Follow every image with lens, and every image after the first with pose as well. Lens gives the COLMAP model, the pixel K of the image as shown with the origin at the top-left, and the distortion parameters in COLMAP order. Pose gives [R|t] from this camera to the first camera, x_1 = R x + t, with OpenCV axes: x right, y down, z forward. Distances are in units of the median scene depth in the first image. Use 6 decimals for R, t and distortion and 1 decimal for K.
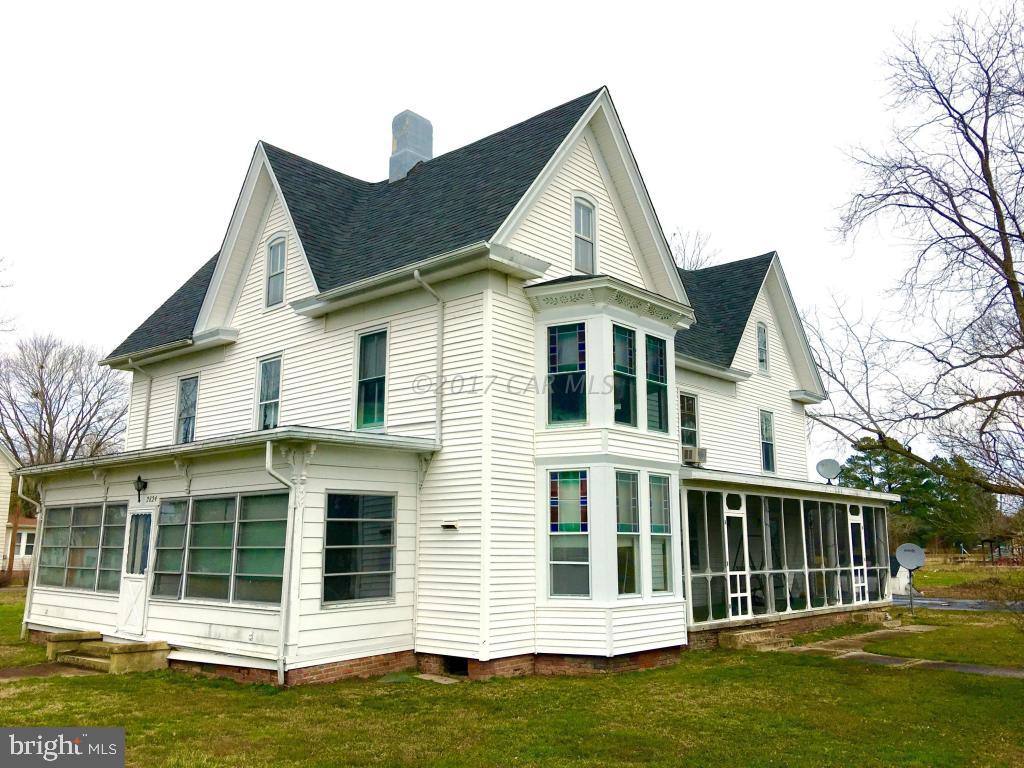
lens RADIAL K [[862.1, 0, 511.9], [0, 862.1, 382.6], [0, 0, 1]] dist [-0.000392, -0.000048]
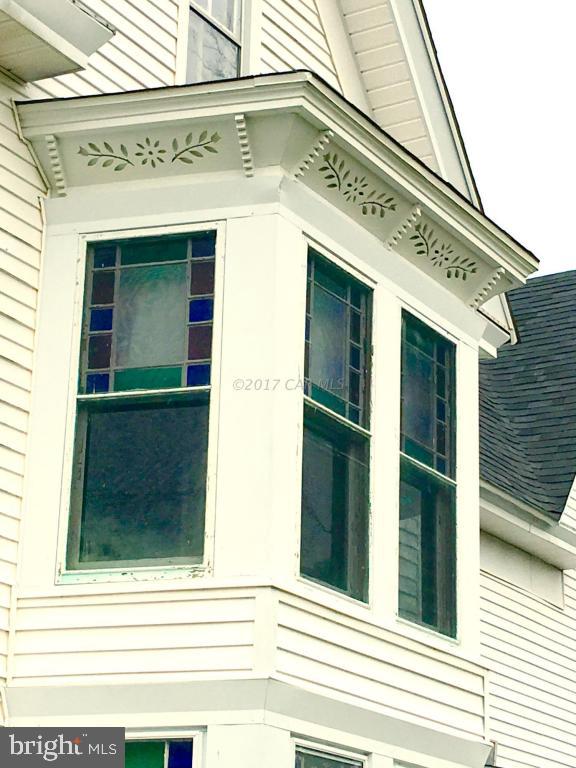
lens RADIAL K [[1843.3, 0, 288.2], [0, 1843.3, 383.2], [0, 0, 1]] dist [0.042477, 0.000000]
pose [[0.983697, 0.078679, 0.161708, 0.010768], [-0.054959, 0.987720, -0.146250, 0.071788], [-0.171229, 0.134978, 0.975941, 0.381899]]
